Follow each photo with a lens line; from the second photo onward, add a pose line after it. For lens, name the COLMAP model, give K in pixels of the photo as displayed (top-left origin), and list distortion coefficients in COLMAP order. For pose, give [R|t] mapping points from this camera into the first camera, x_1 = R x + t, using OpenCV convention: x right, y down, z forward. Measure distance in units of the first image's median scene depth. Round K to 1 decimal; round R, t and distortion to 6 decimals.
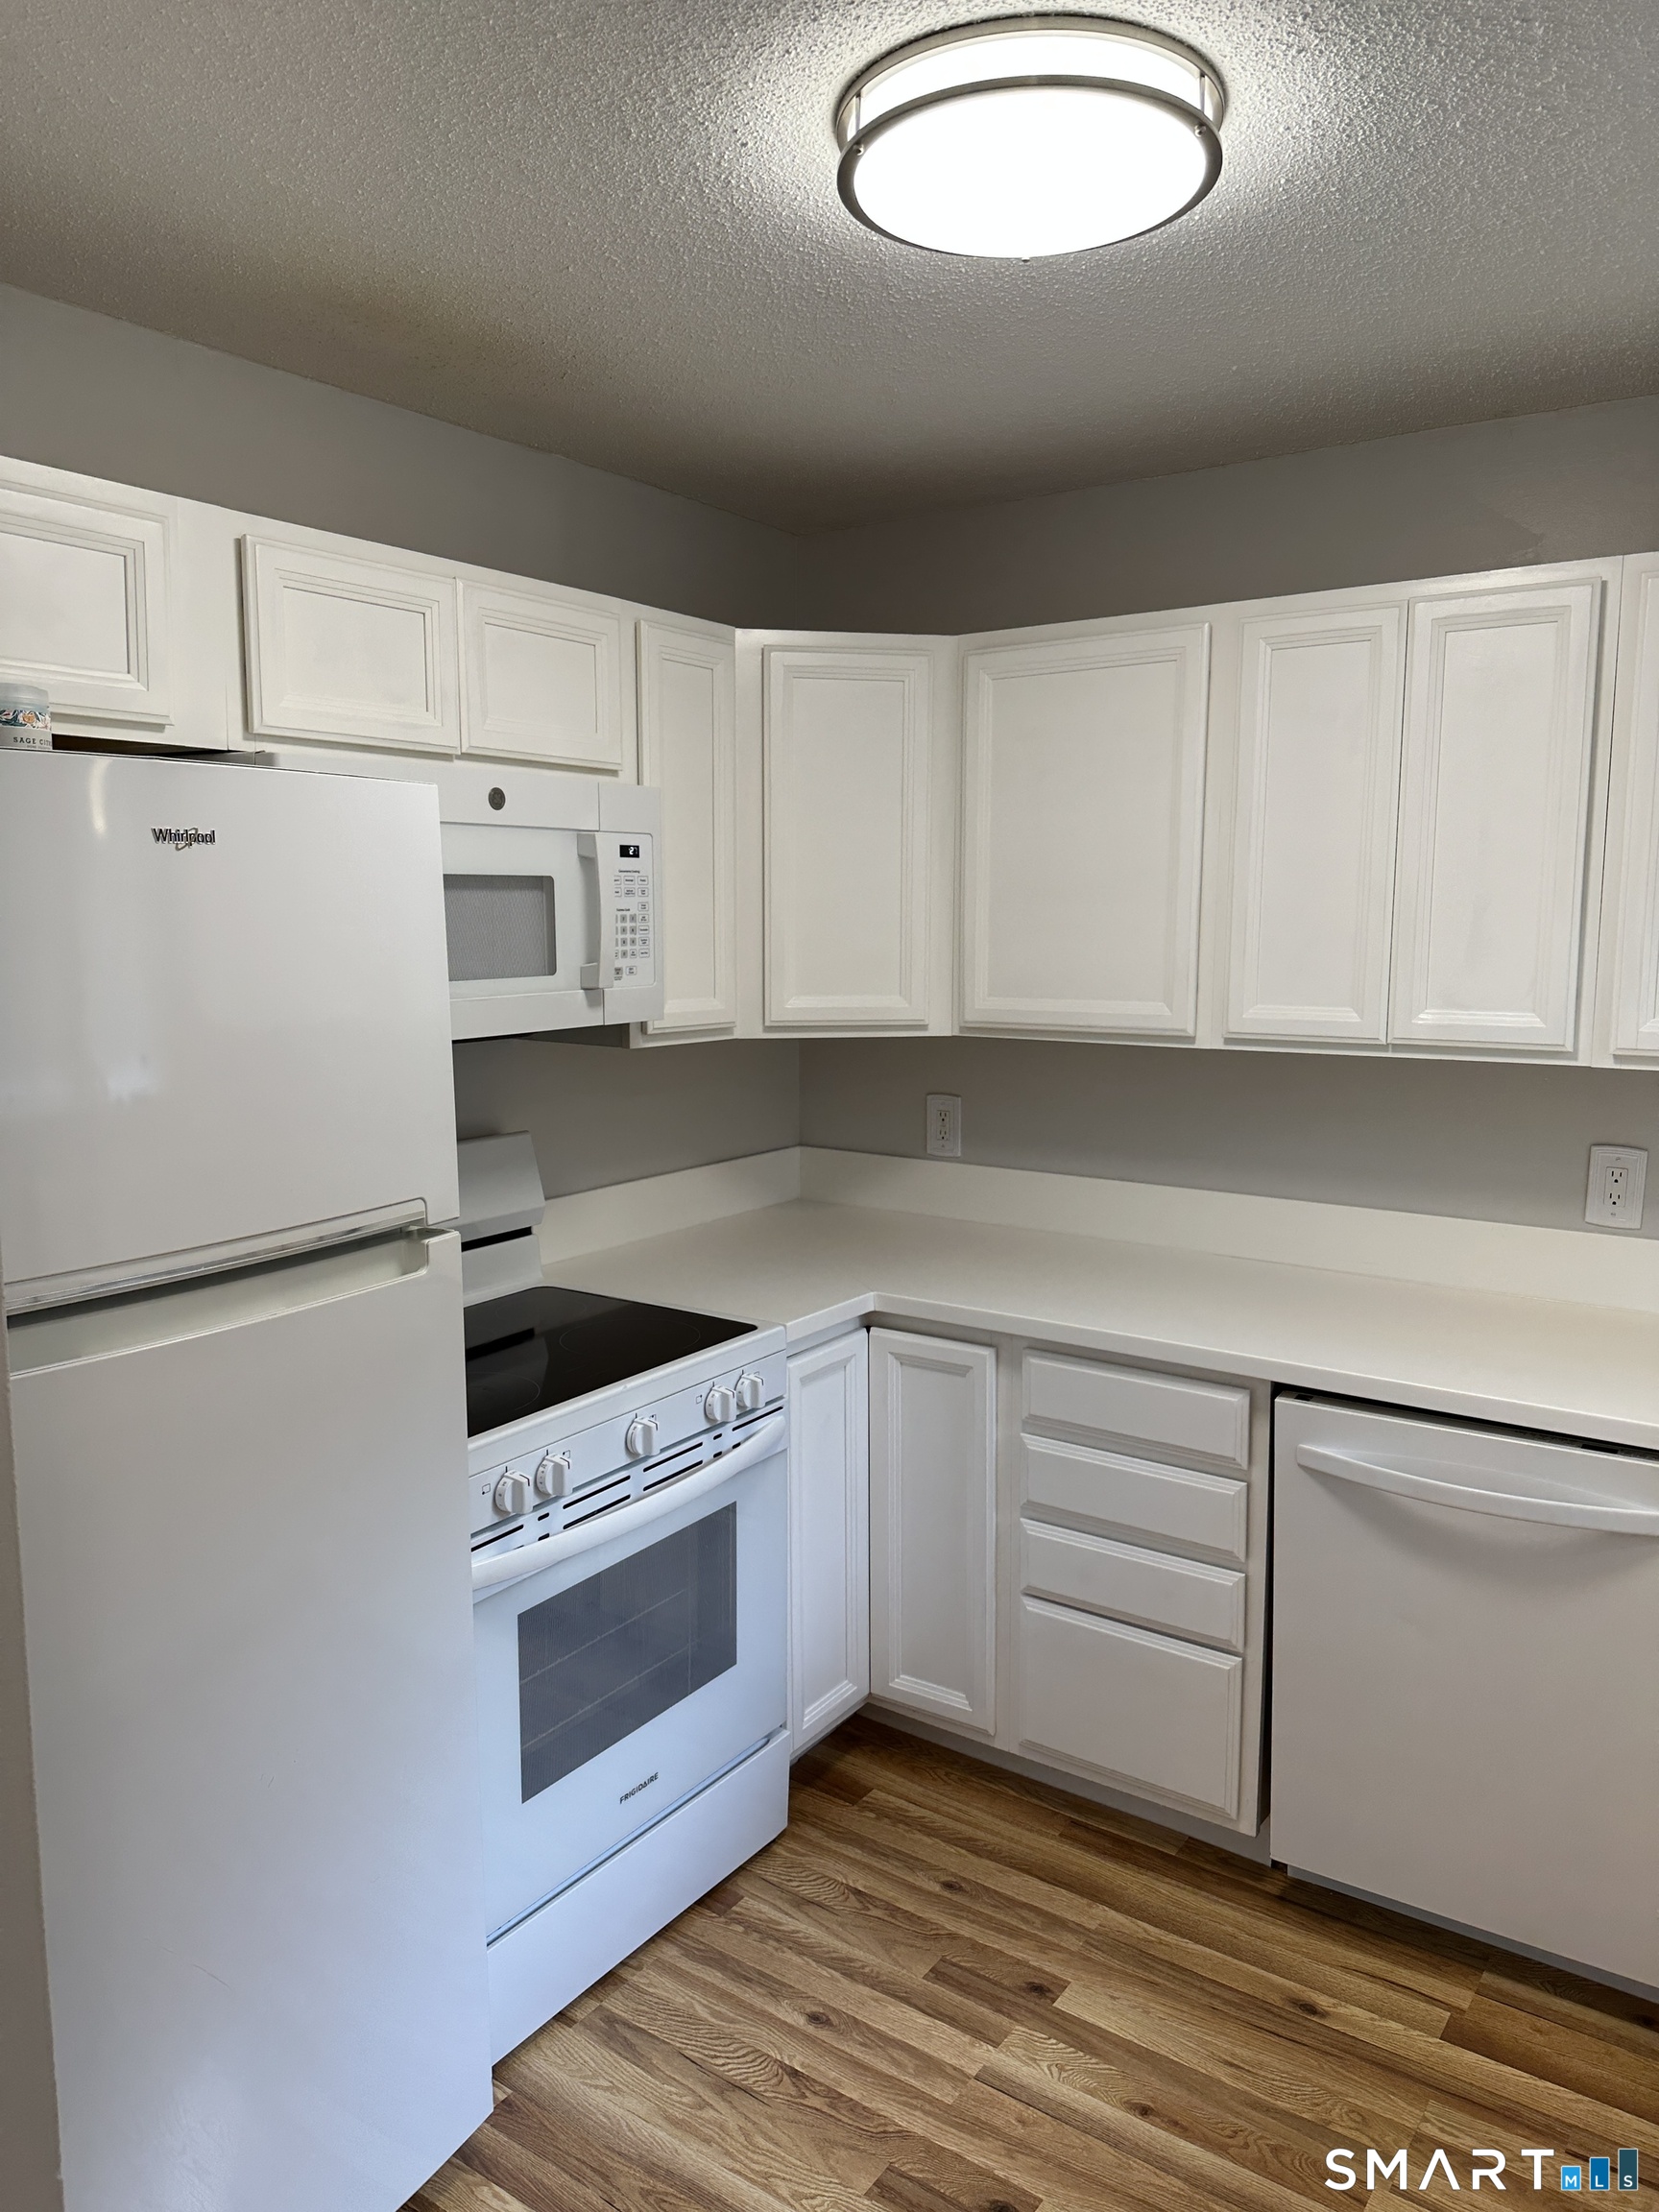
lens RADIAL K [[1545.7, 0, 826.1], [0, 1545.7, 1086.4], [0, 0, 1]] dist [0.023902, -0.042146]
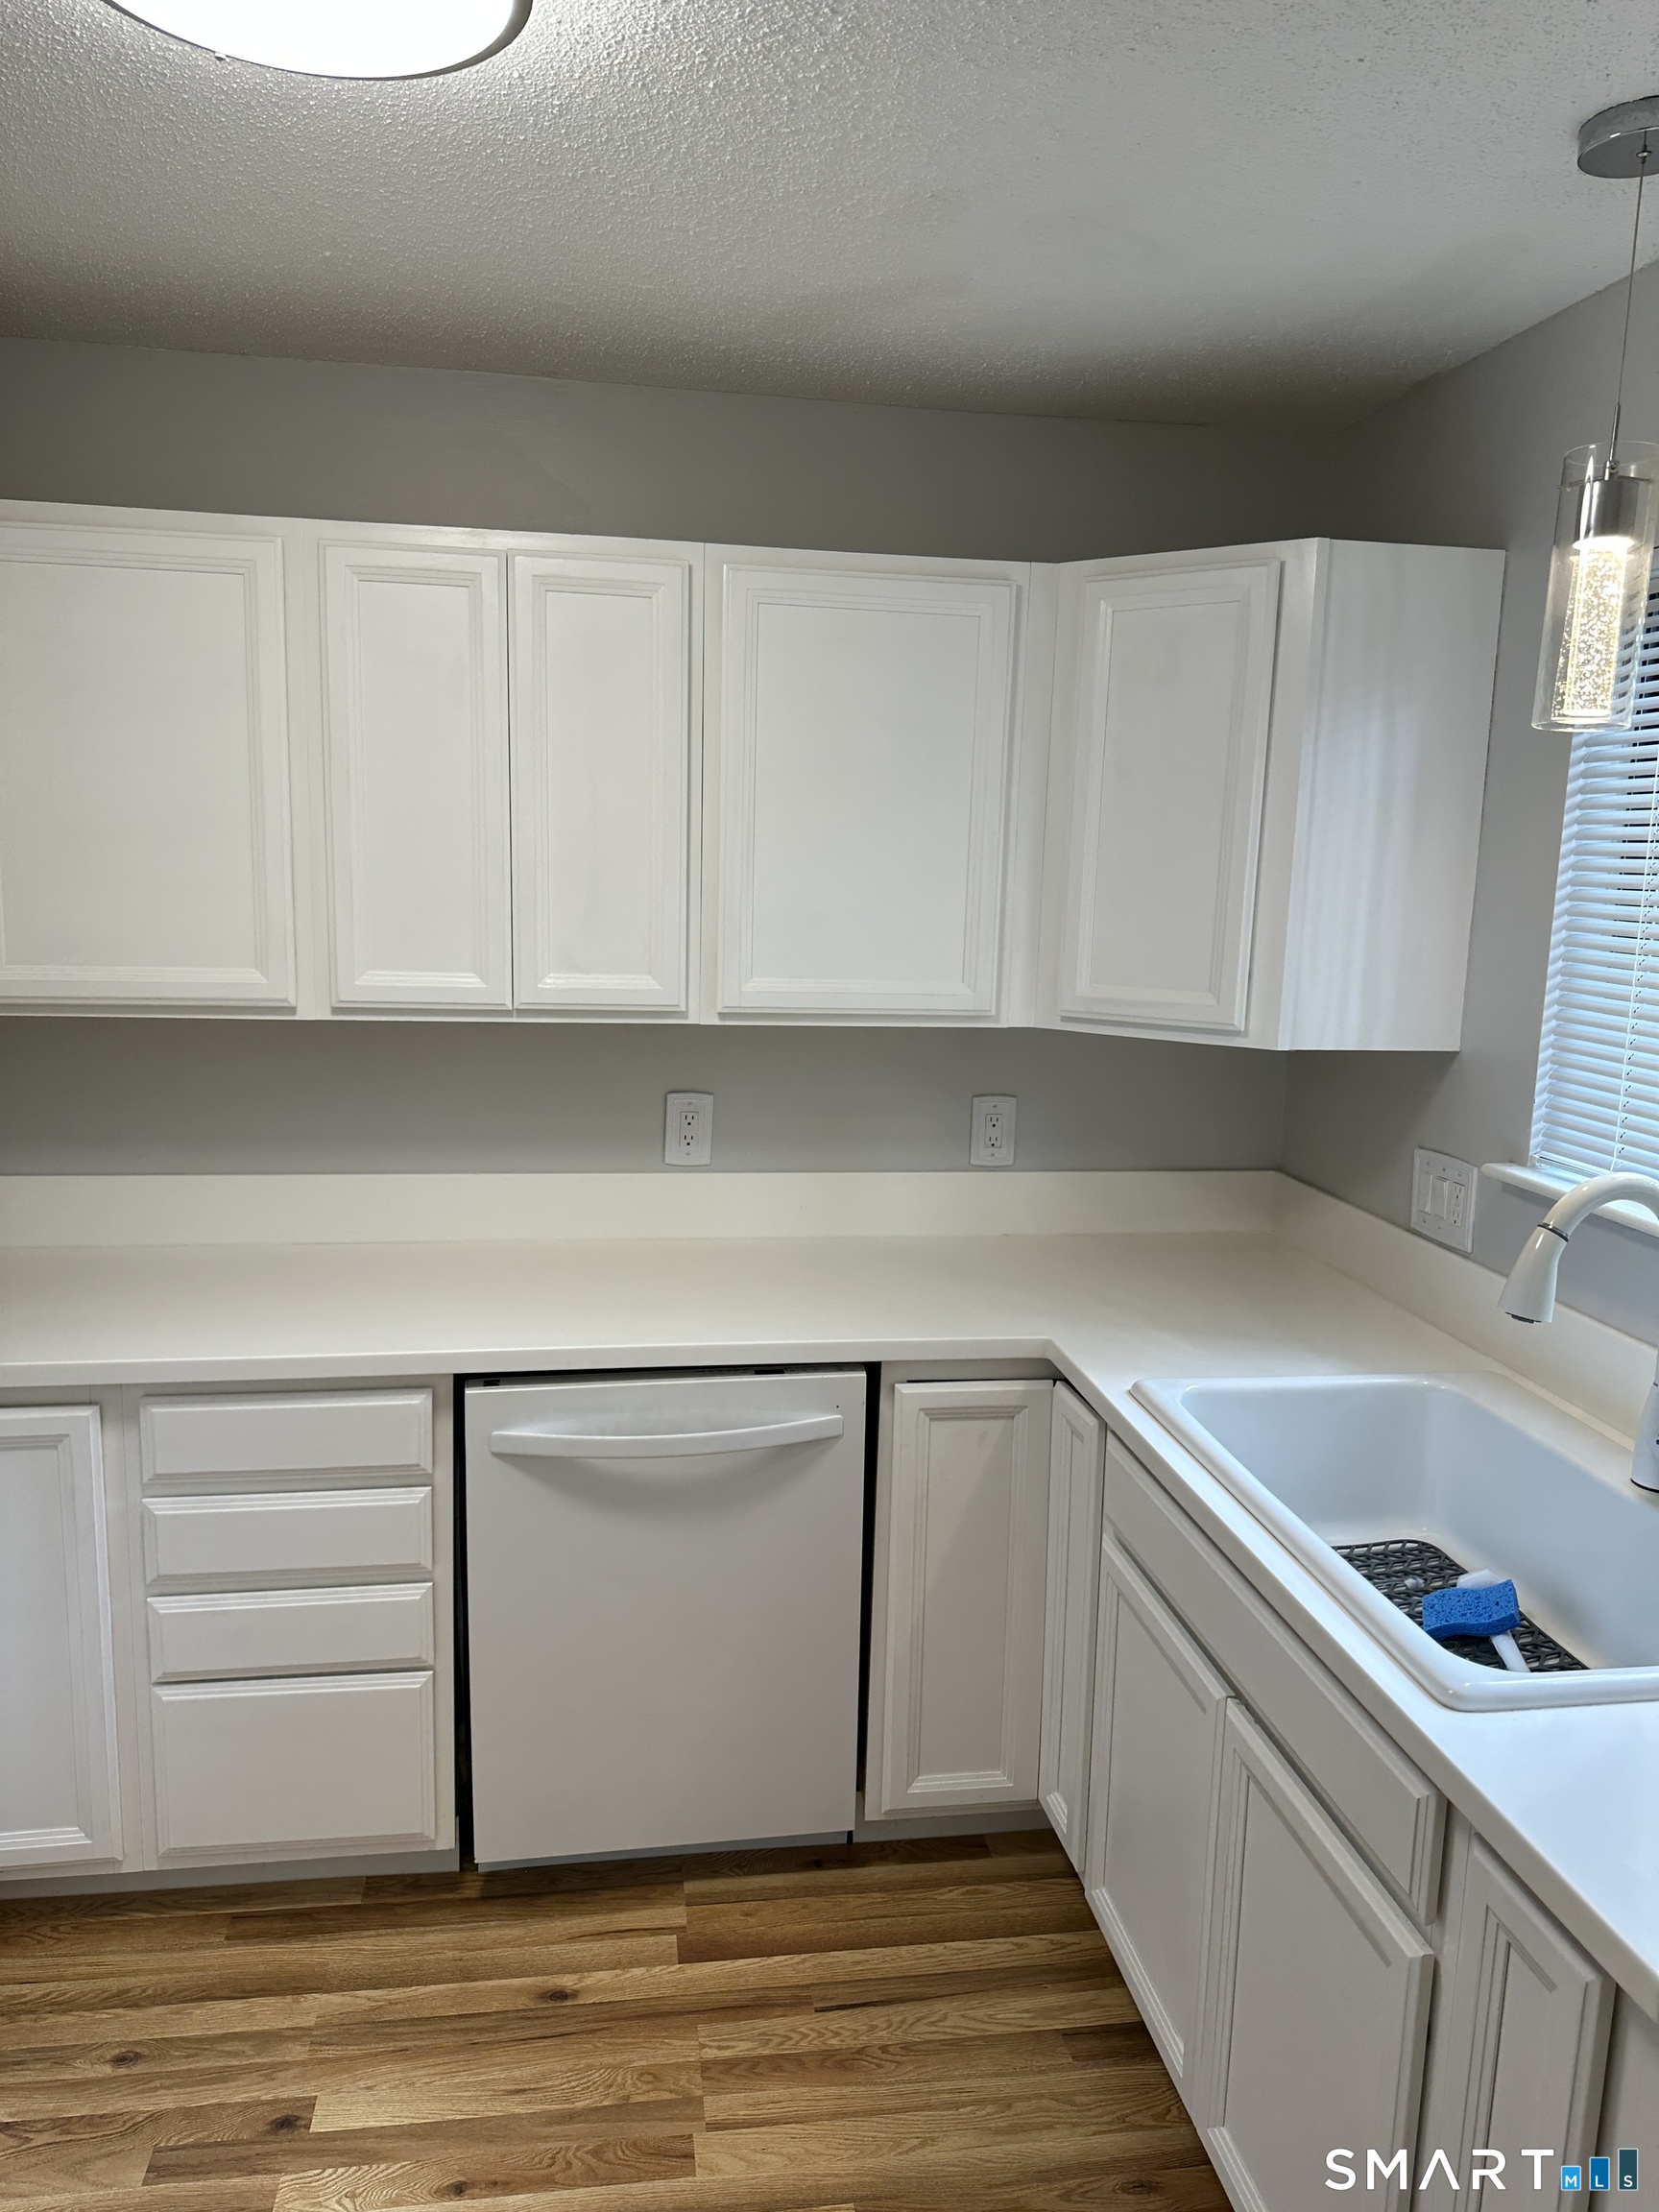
lens RADIAL K [[1545.7, 0, 835.5], [0, 1545.7, 1083.3], [0, 0, 1]] dist [0.023902, -0.042146]
pose [[0.711393, -0.078986, 0.698342, -0.190913], [0.049979, 0.996834, 0.061834, -0.032733], [-0.701015, -0.009086, 0.713088, 0.165757]]
